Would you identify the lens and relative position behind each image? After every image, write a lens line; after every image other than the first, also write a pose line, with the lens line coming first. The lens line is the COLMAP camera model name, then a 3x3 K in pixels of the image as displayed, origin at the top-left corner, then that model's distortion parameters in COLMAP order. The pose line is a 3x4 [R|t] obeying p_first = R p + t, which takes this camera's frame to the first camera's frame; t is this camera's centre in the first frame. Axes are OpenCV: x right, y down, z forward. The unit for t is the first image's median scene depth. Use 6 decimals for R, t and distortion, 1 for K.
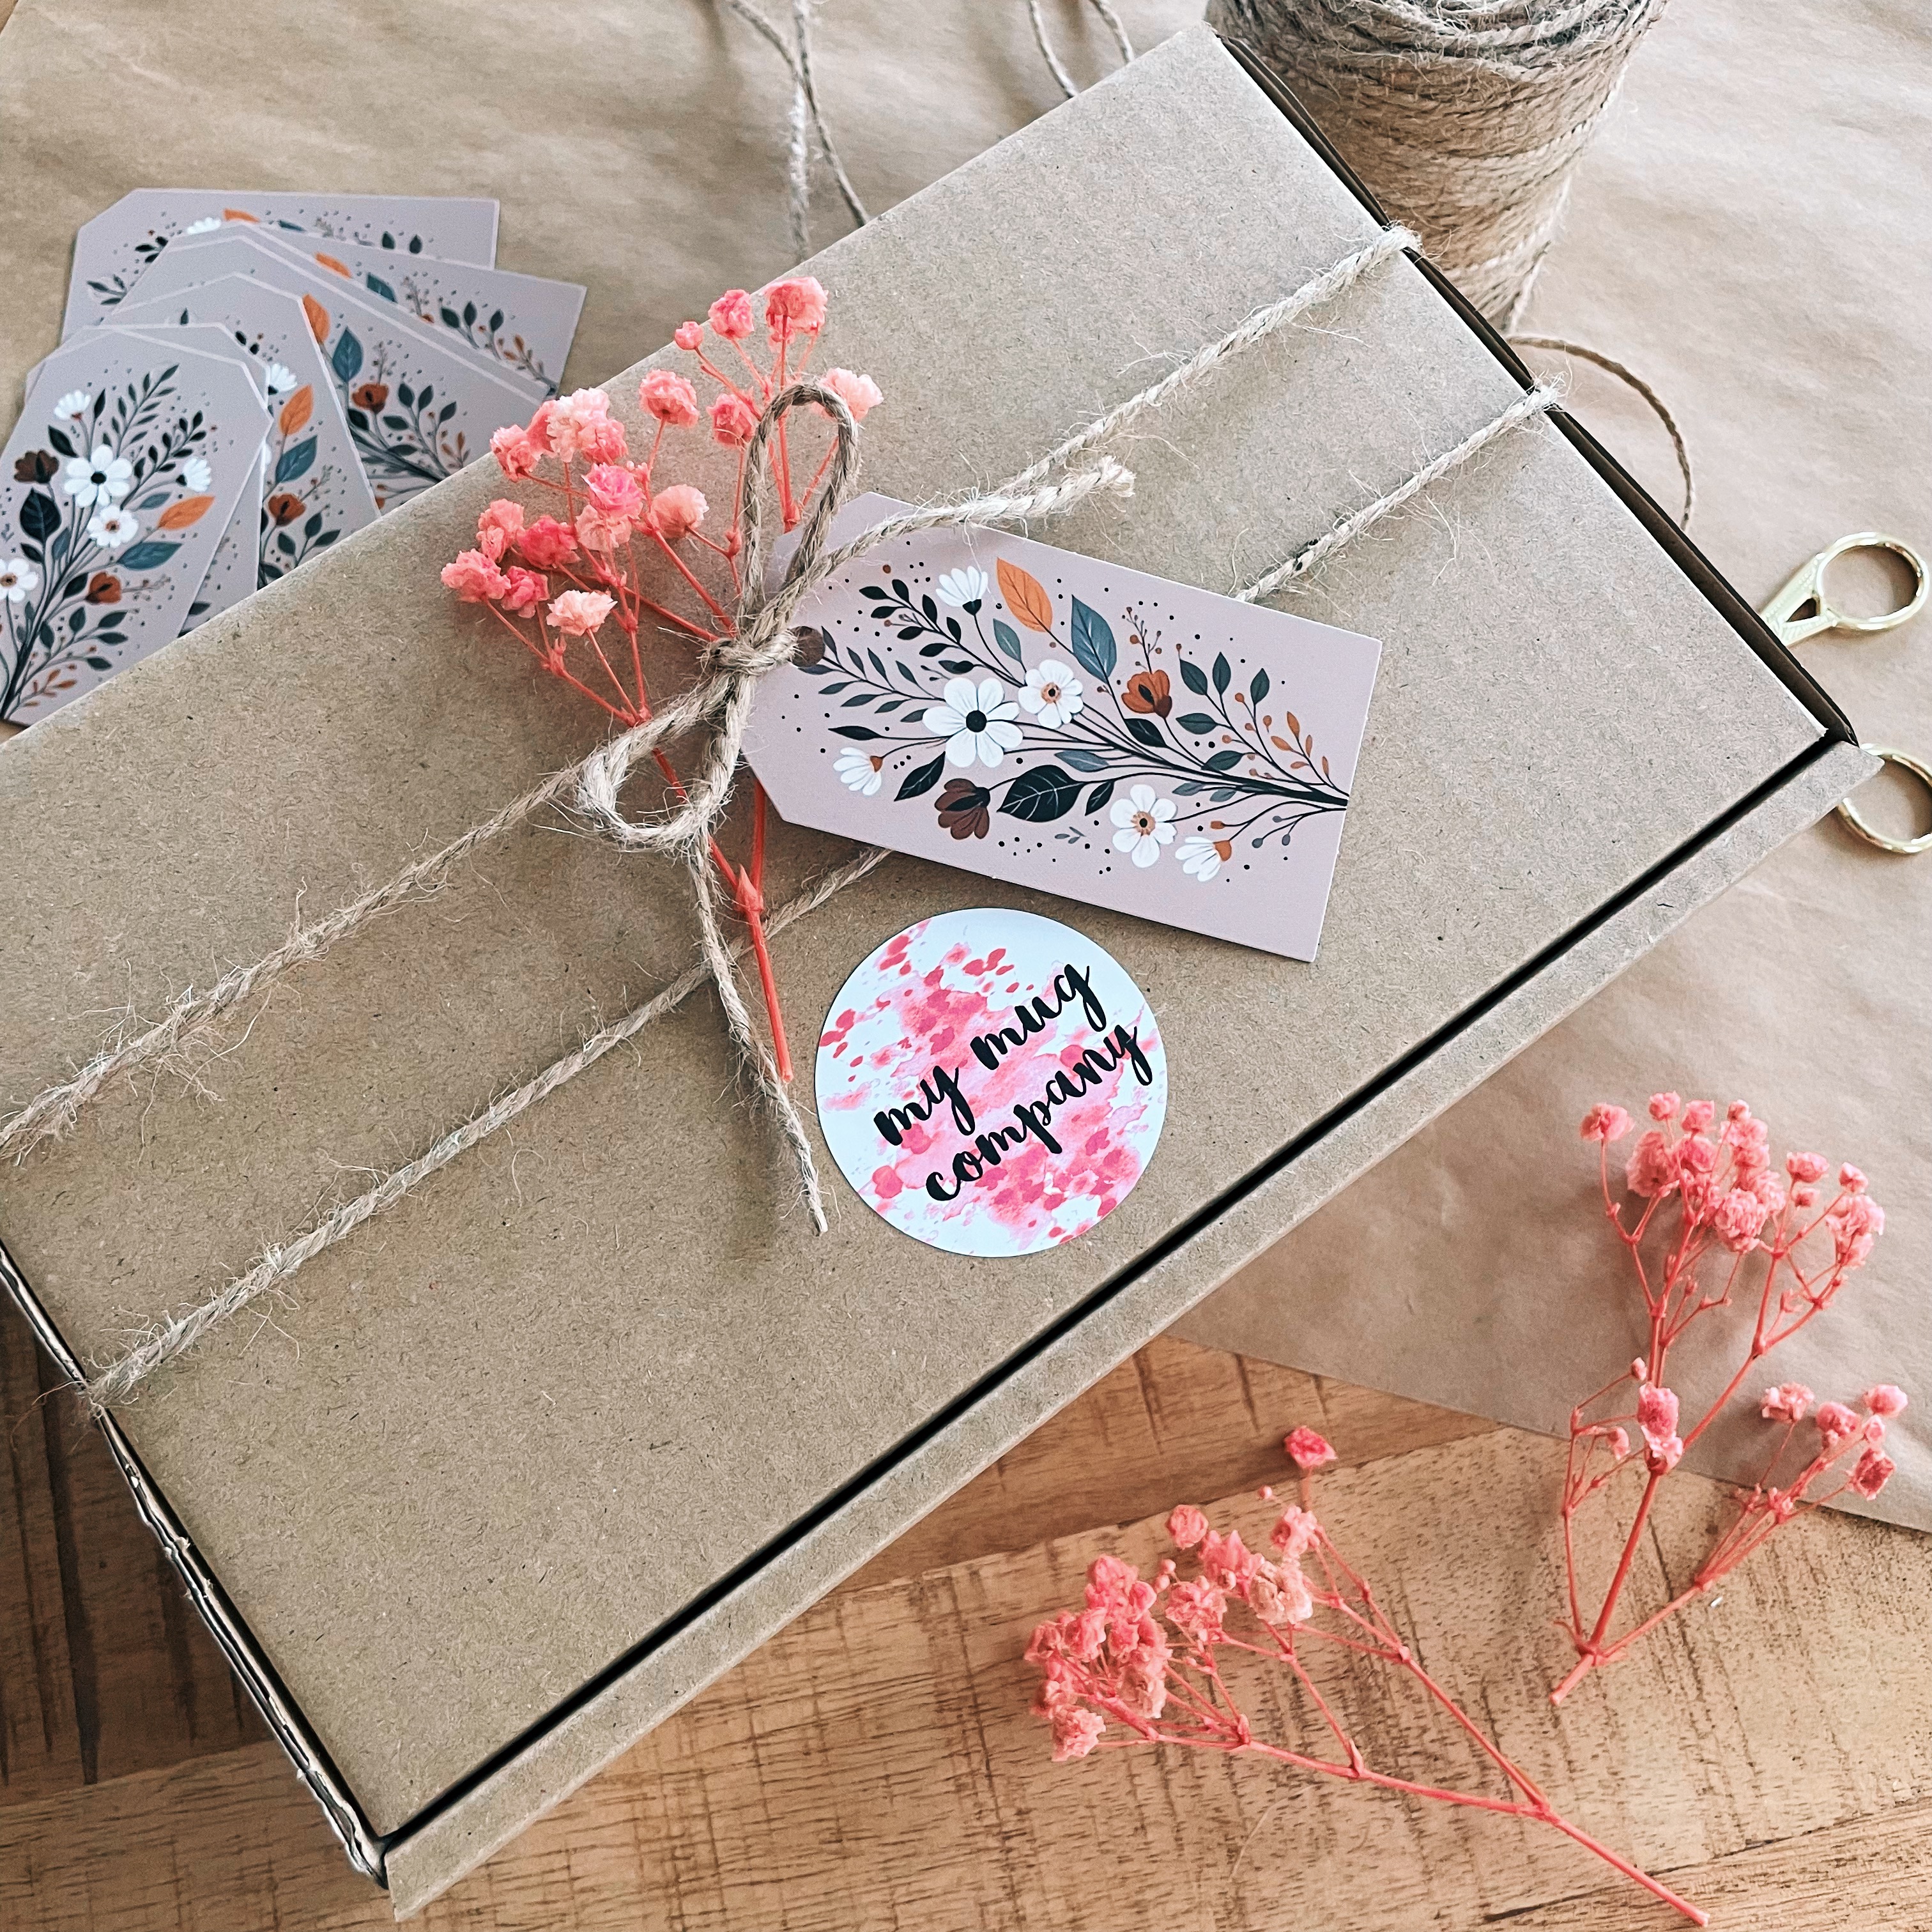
lens RADIAL K [[2007.2, 0, 966.0], [0, 2007.2, 966.0], [0, 0, 1]] dist [0.078284, -0.126178]
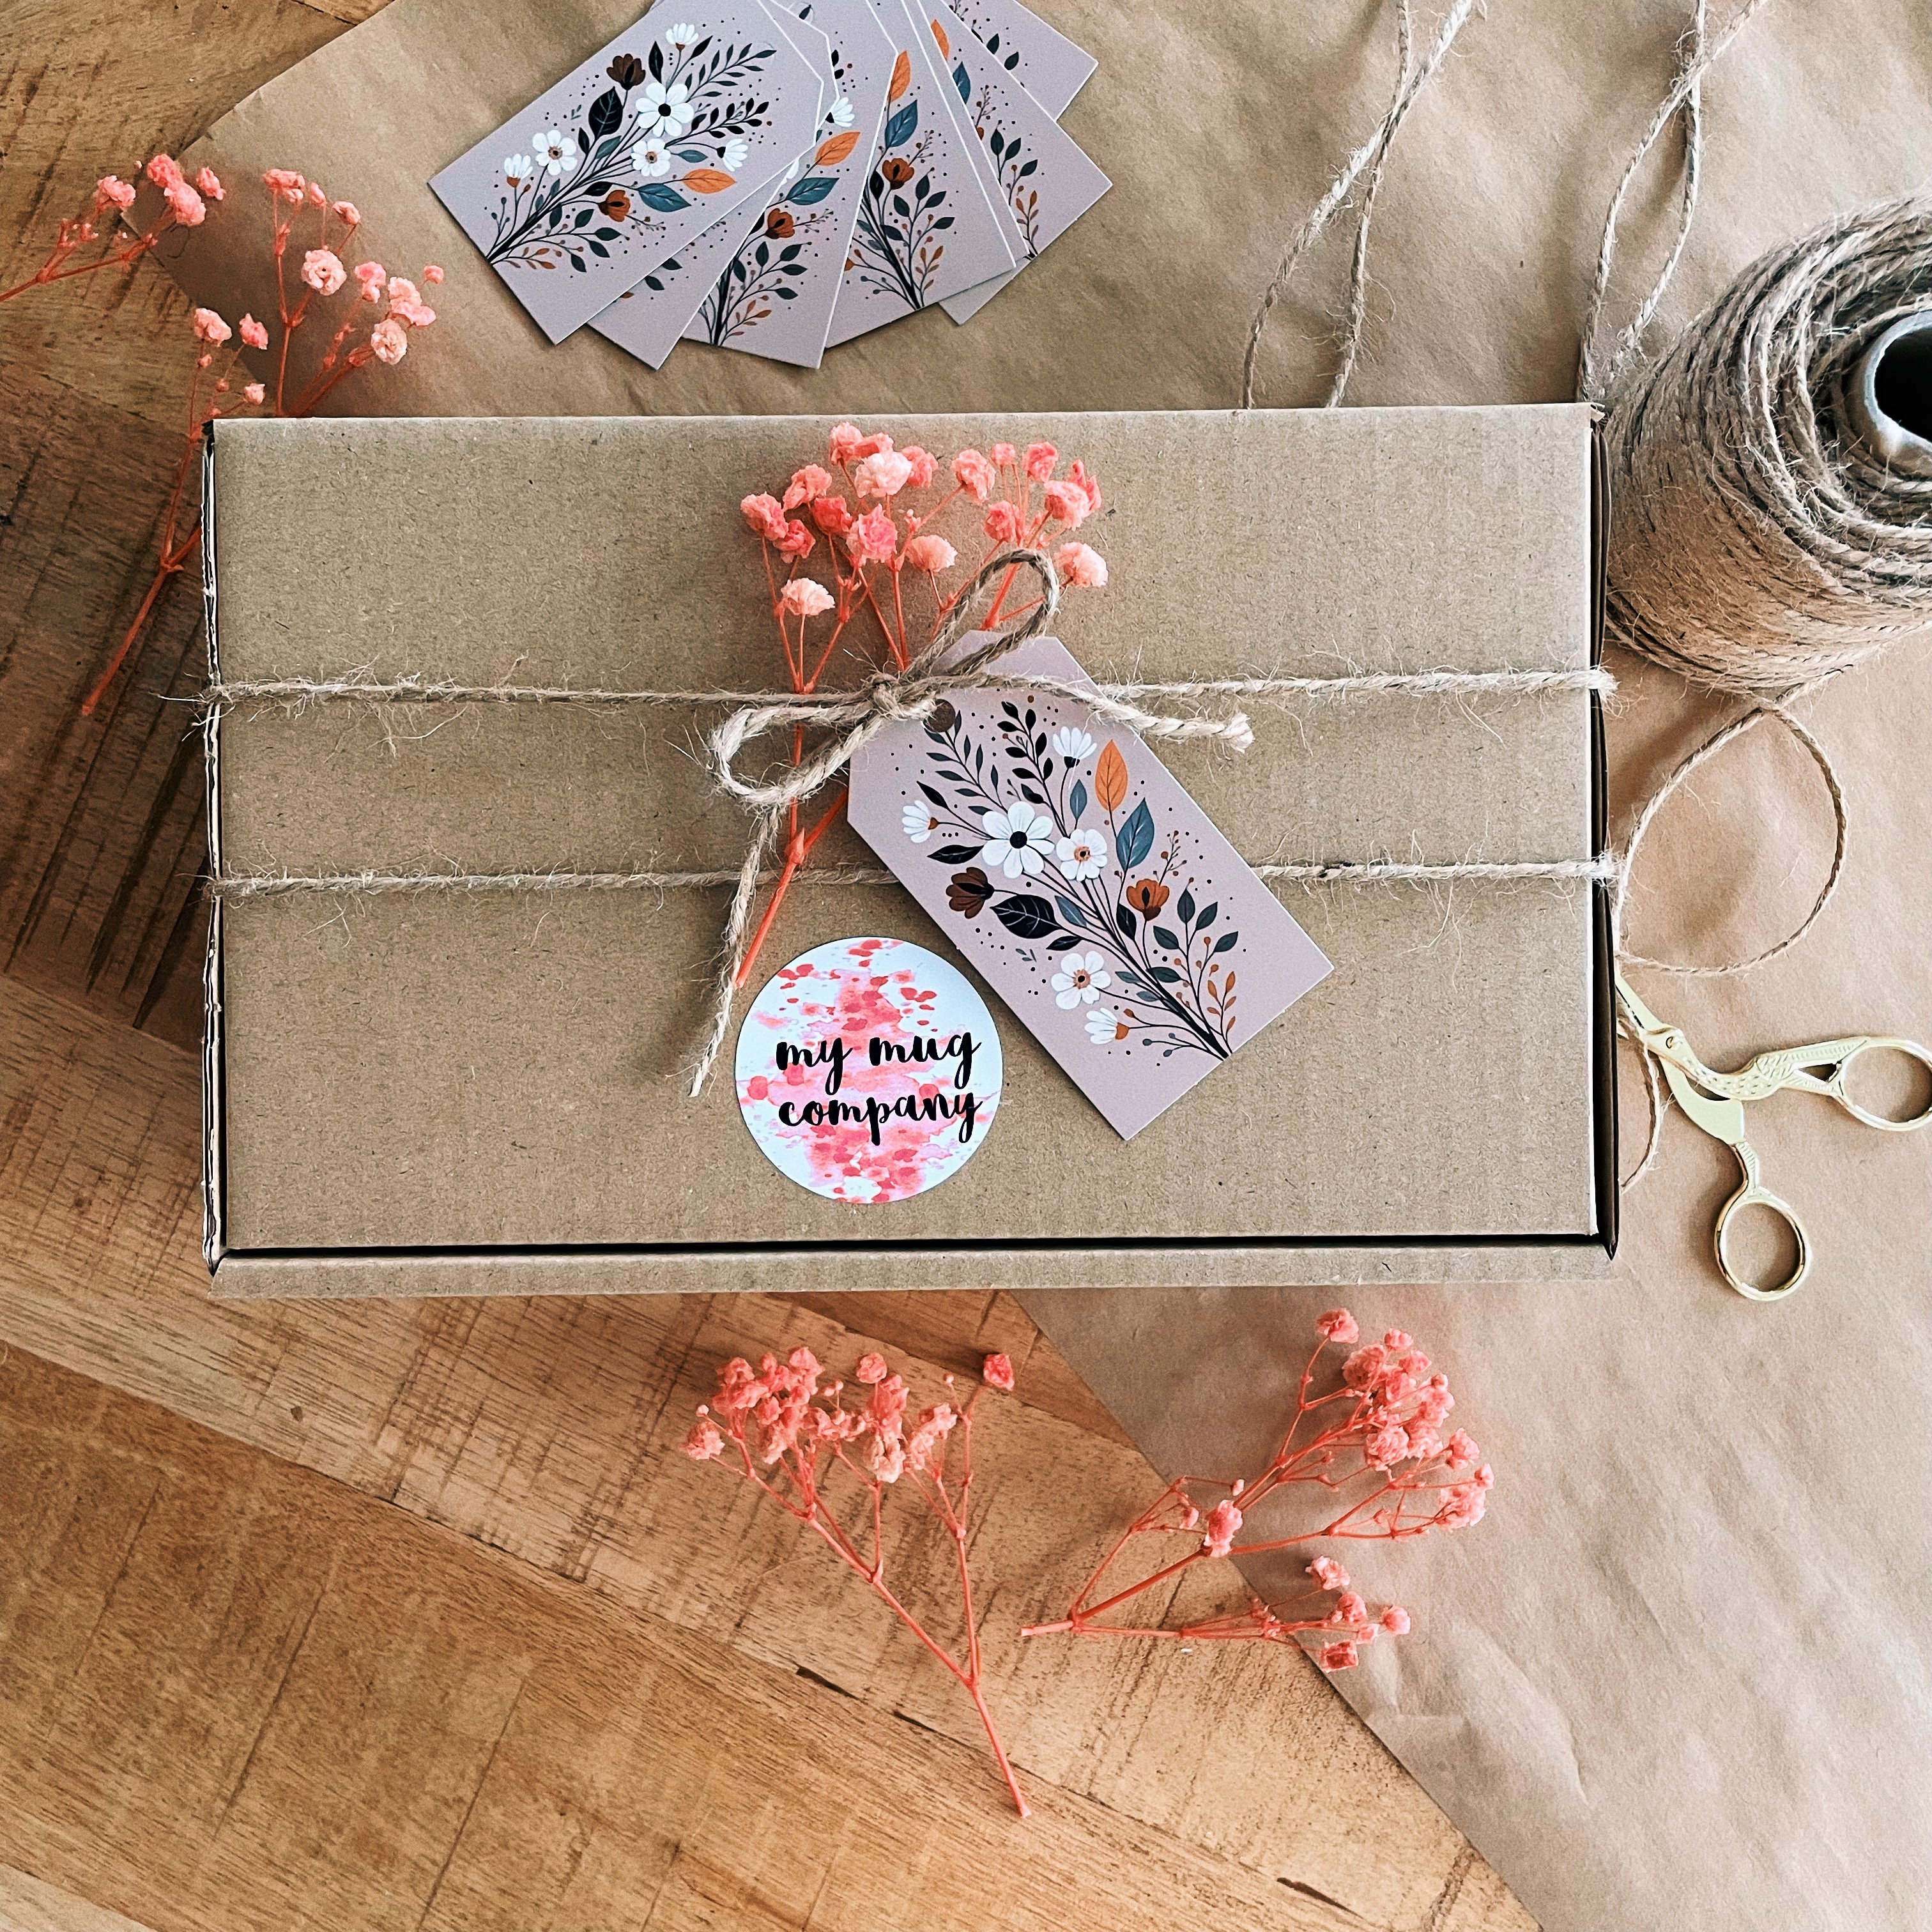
lens RADIAL K [[2004.8, 0, 952.0], [0, 2004.8, 979.7], [0, 0, 1]] dist [0.097510, -0.177301]
pose [[0.804349, 0.590400, -0.066711, 0.107239], [-0.553968, 0.785793, 0.275044, -0.374841], [0.214807, -0.184276, 0.959114, -0.239816]]
